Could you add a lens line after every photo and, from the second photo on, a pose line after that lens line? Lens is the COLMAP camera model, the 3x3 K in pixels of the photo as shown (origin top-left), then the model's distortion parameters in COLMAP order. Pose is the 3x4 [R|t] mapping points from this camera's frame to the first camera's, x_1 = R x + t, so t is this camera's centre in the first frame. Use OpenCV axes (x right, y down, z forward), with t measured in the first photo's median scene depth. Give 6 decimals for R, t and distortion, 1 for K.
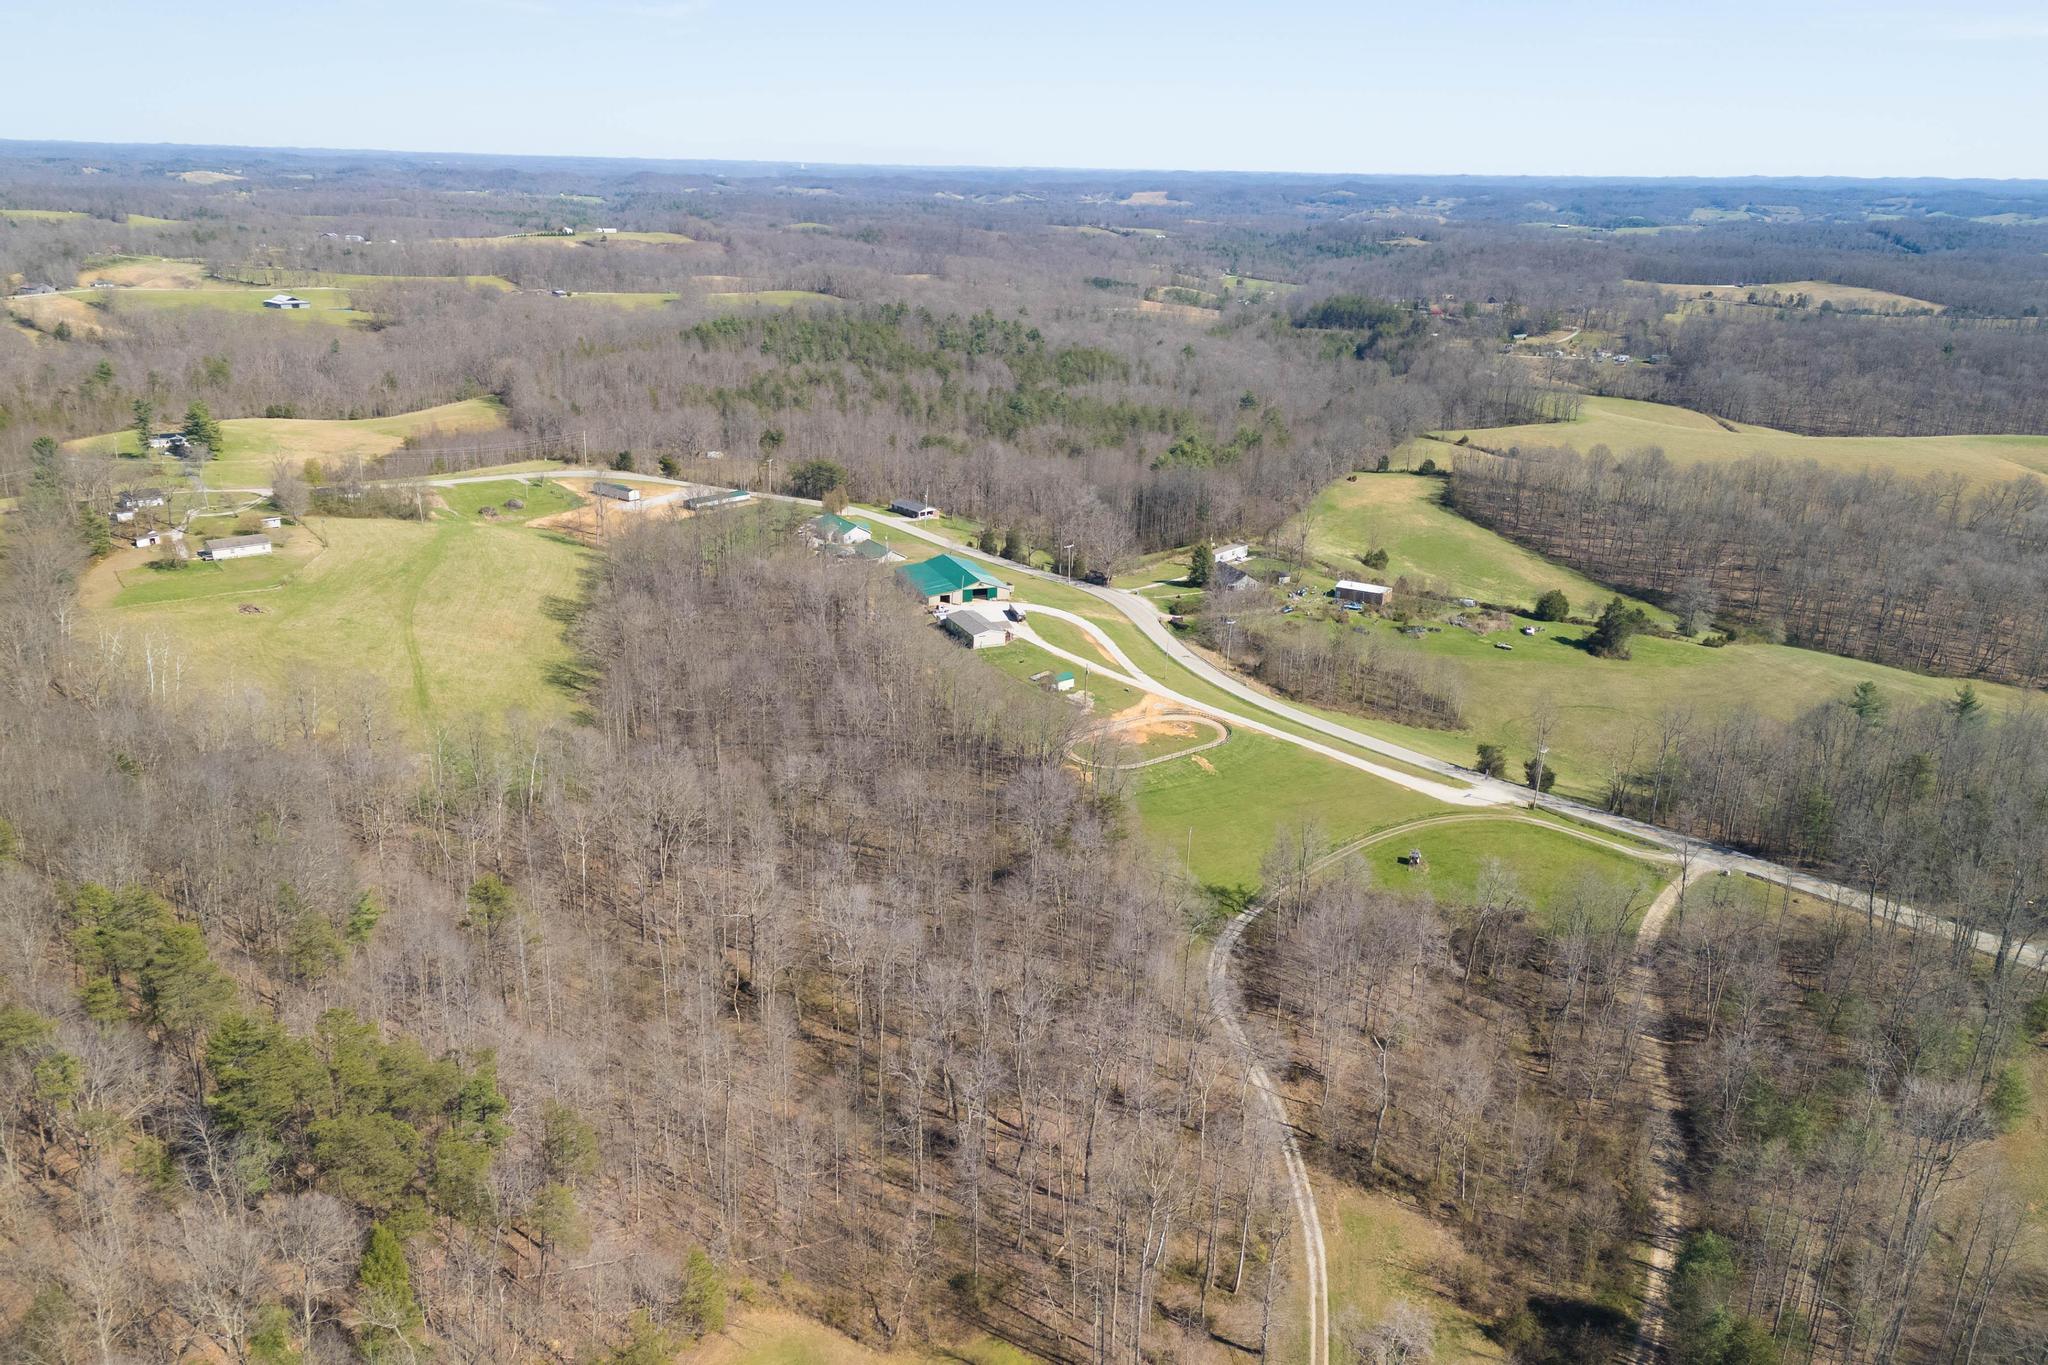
lens RADIAL K [[1503.4, 0, 1015.0], [0, 1503.4, 686.5], [0, 0, 1]] dist [0.074666, -0.063809]
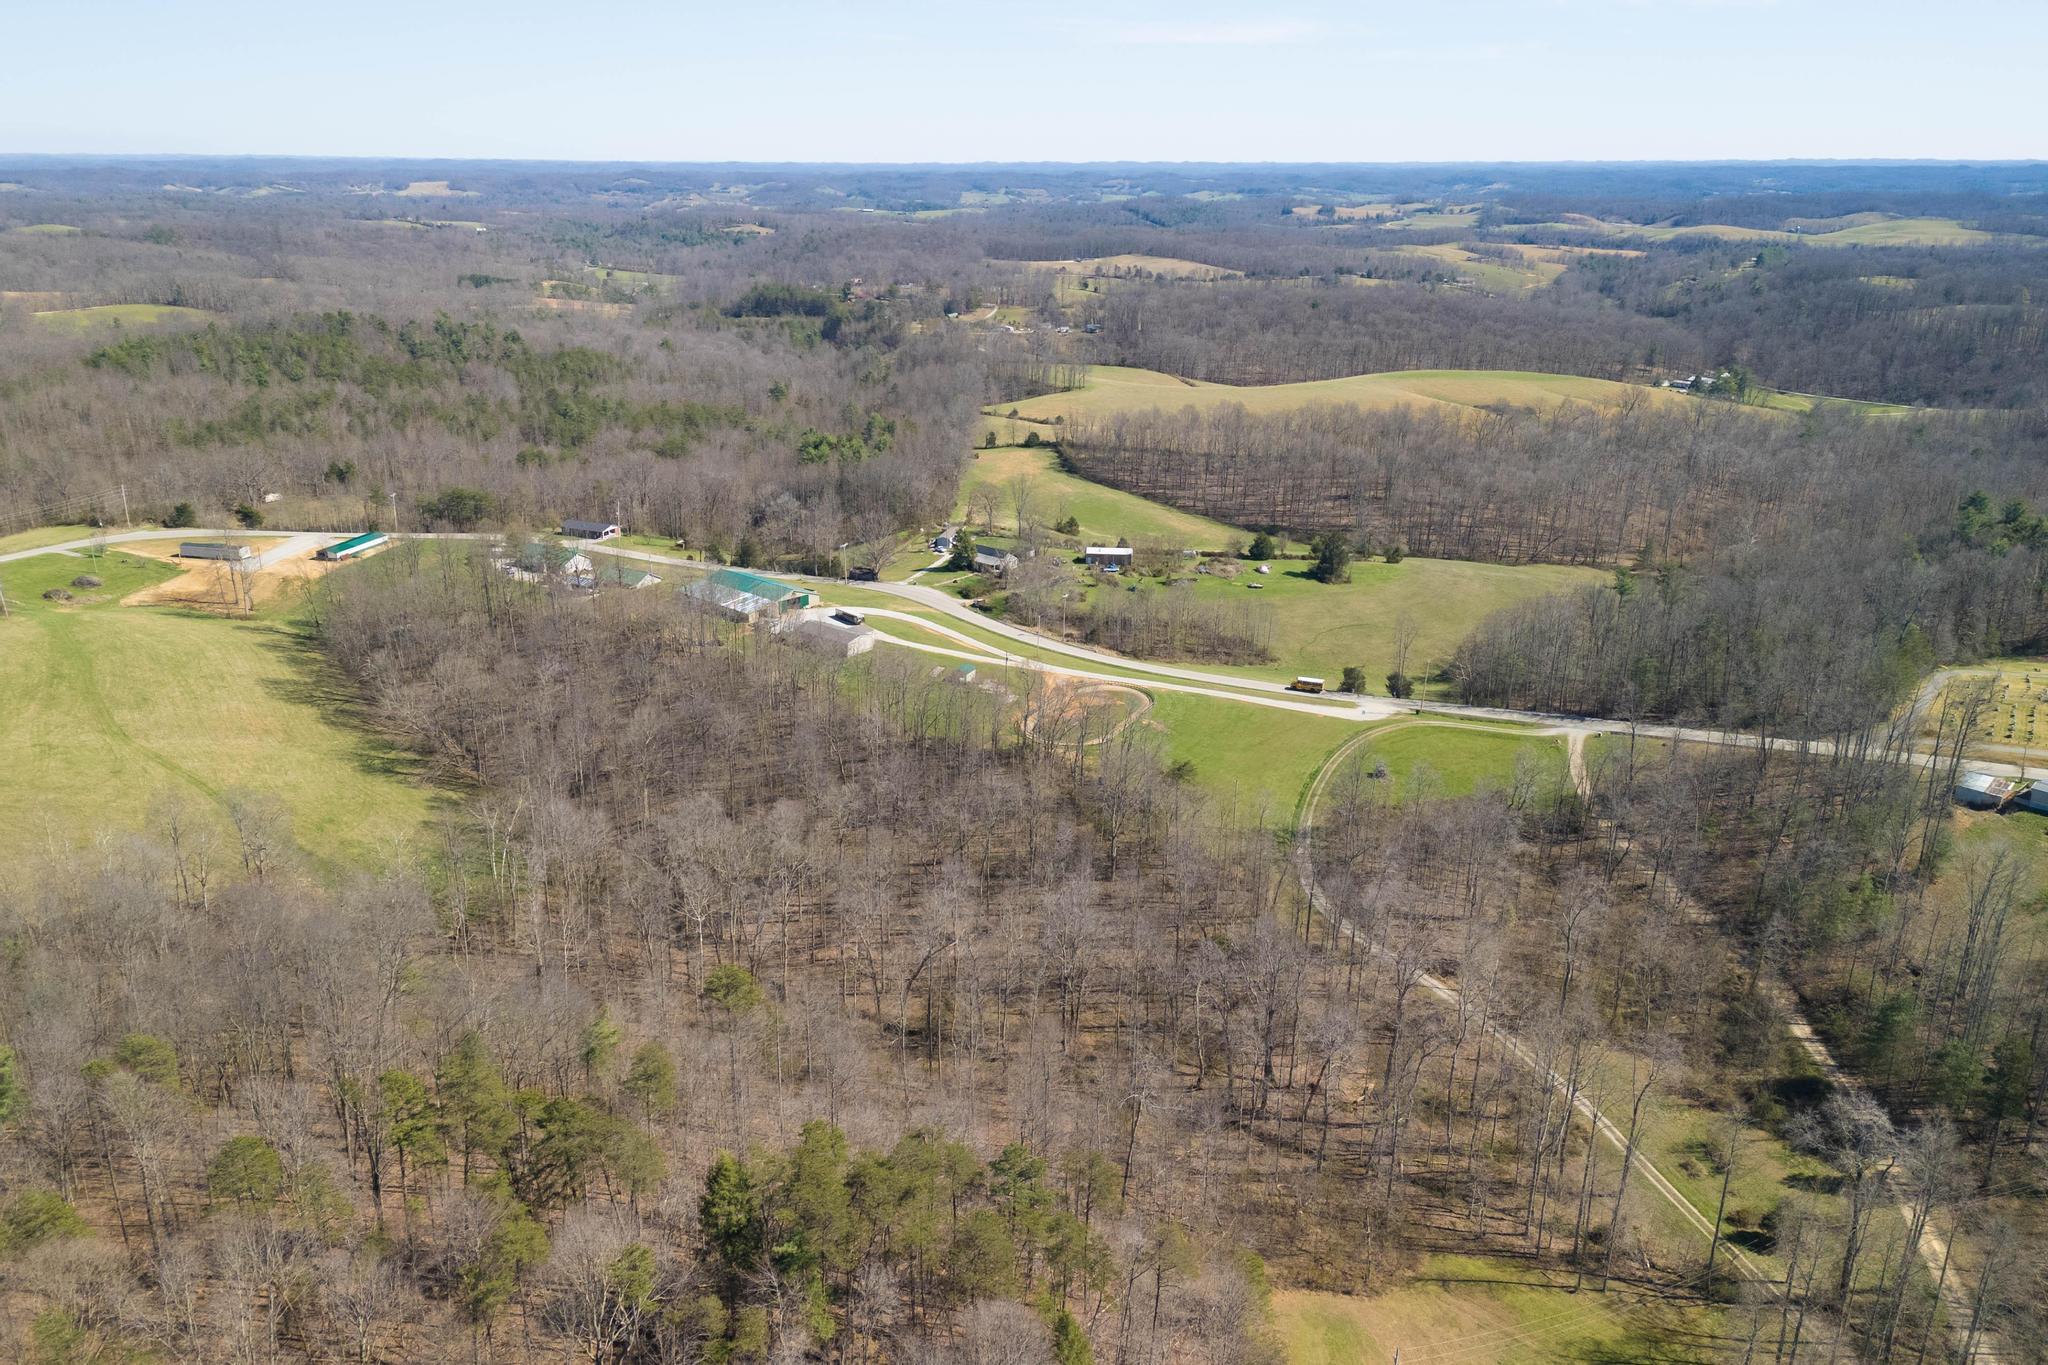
lens RADIAL K [[1503.4, 0, 1017.1], [0, 1503.4, 690.5], [0, 0, 1]] dist [0.074666, -0.063809]
pose [[0.896309, -0.161519, 0.412966, -0.173096], [0.157480, 0.986539, 0.044057, -0.015180], [-0.414523, 0.025545, 0.909680, 0.035422]]
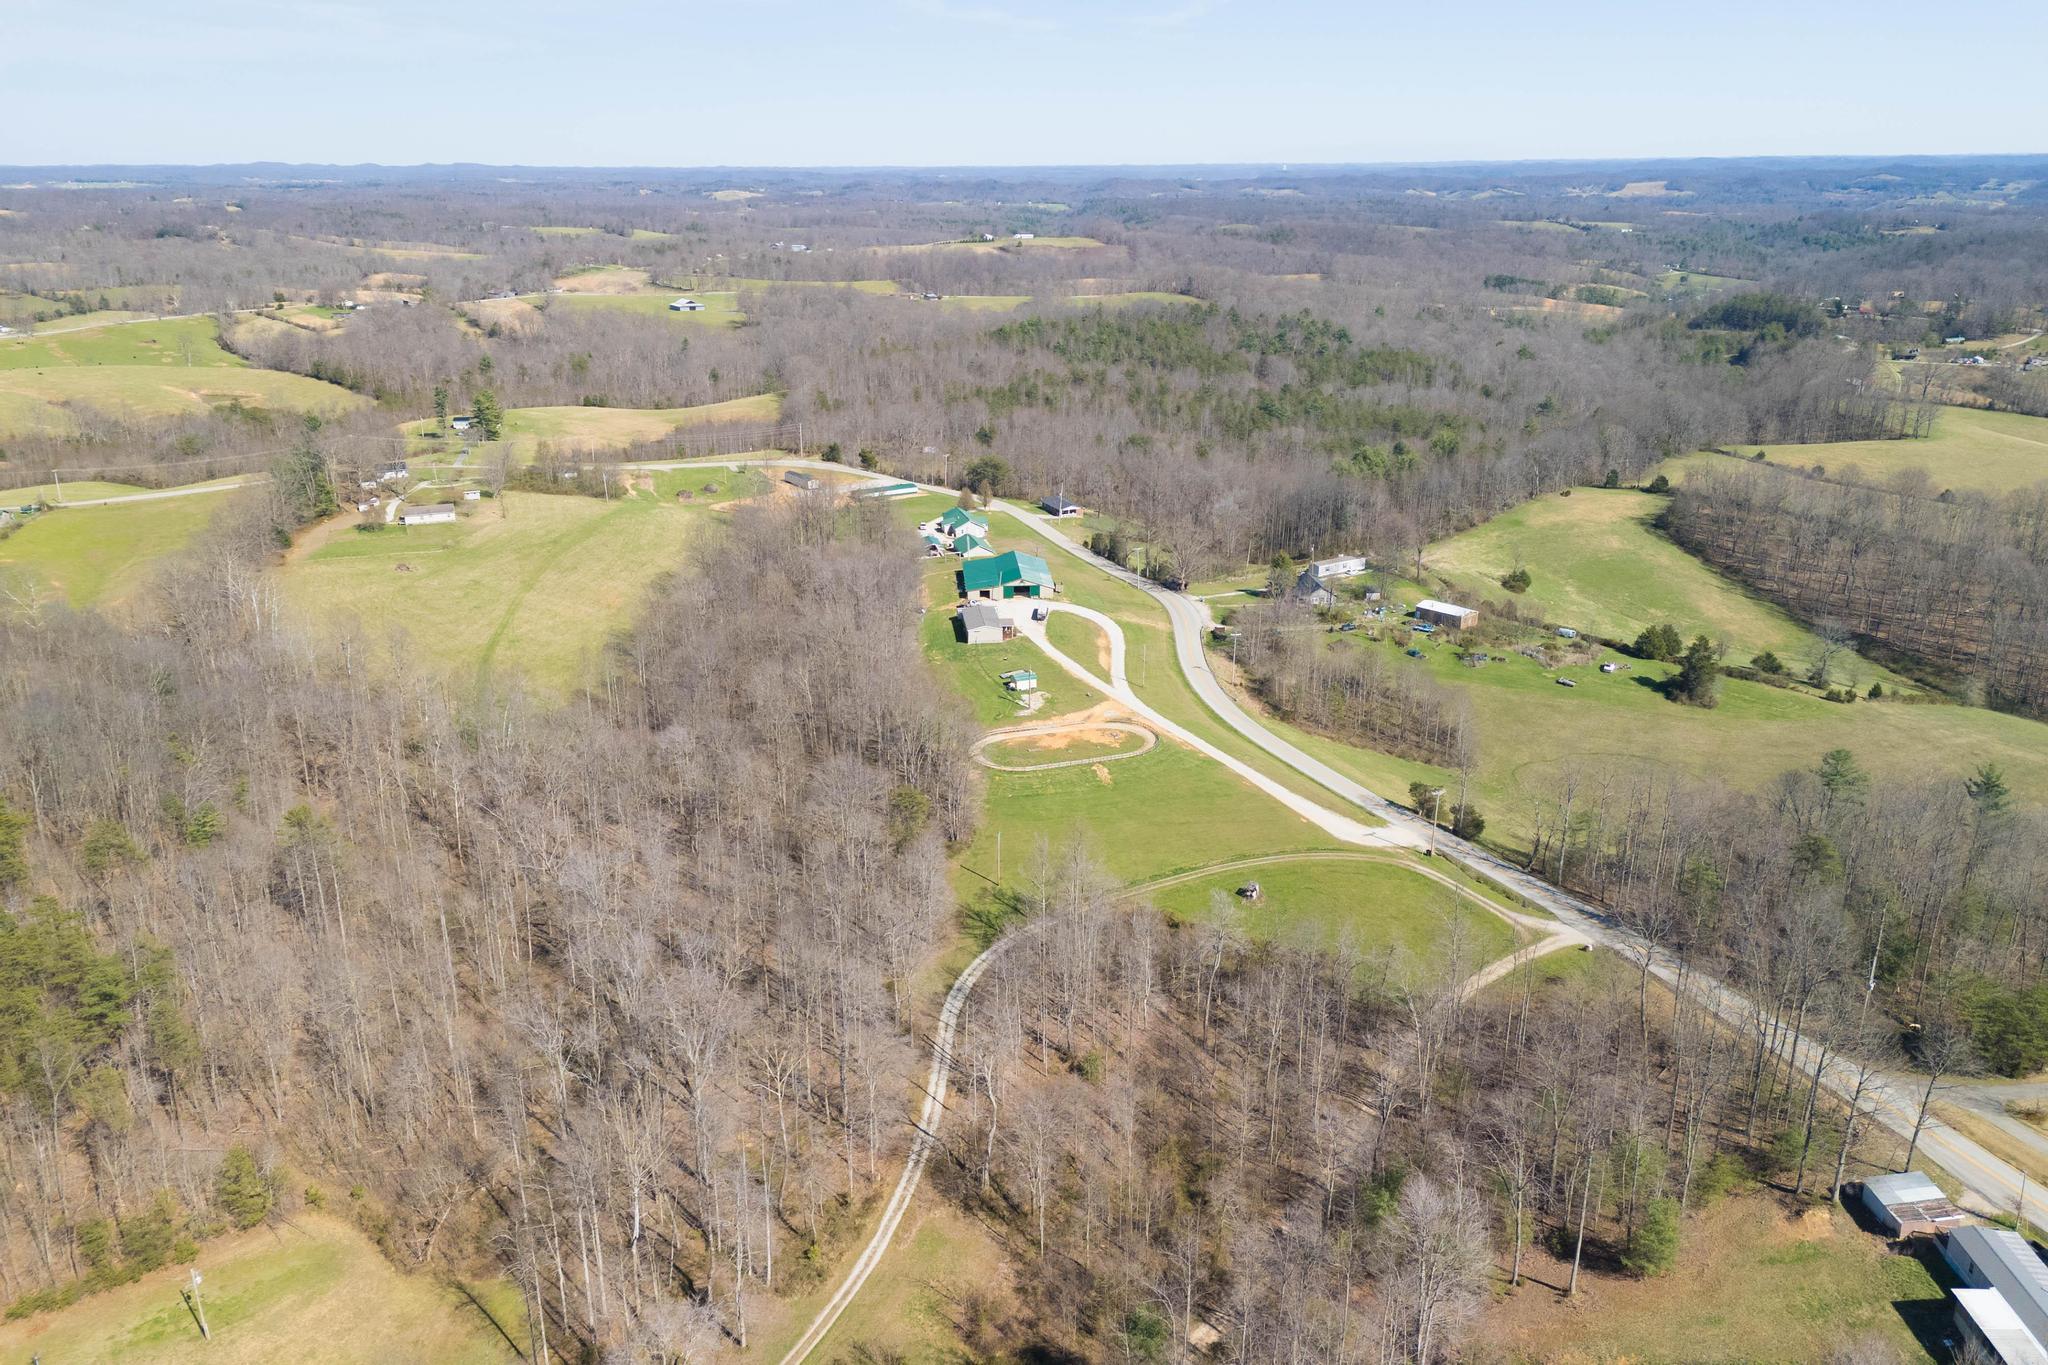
lens RADIAL K [[1503.4, 0, 1018.1], [0, 1503.4, 688.4], [0, 0, 1]] dist [0.074666, -0.063809]
pose [[0.952461, 0.076133, -0.294993, 0.157154], [-0.076218, 0.997028, 0.011229, -0.004610], [0.294971, 0.011788, 0.955433, 0.024345]]
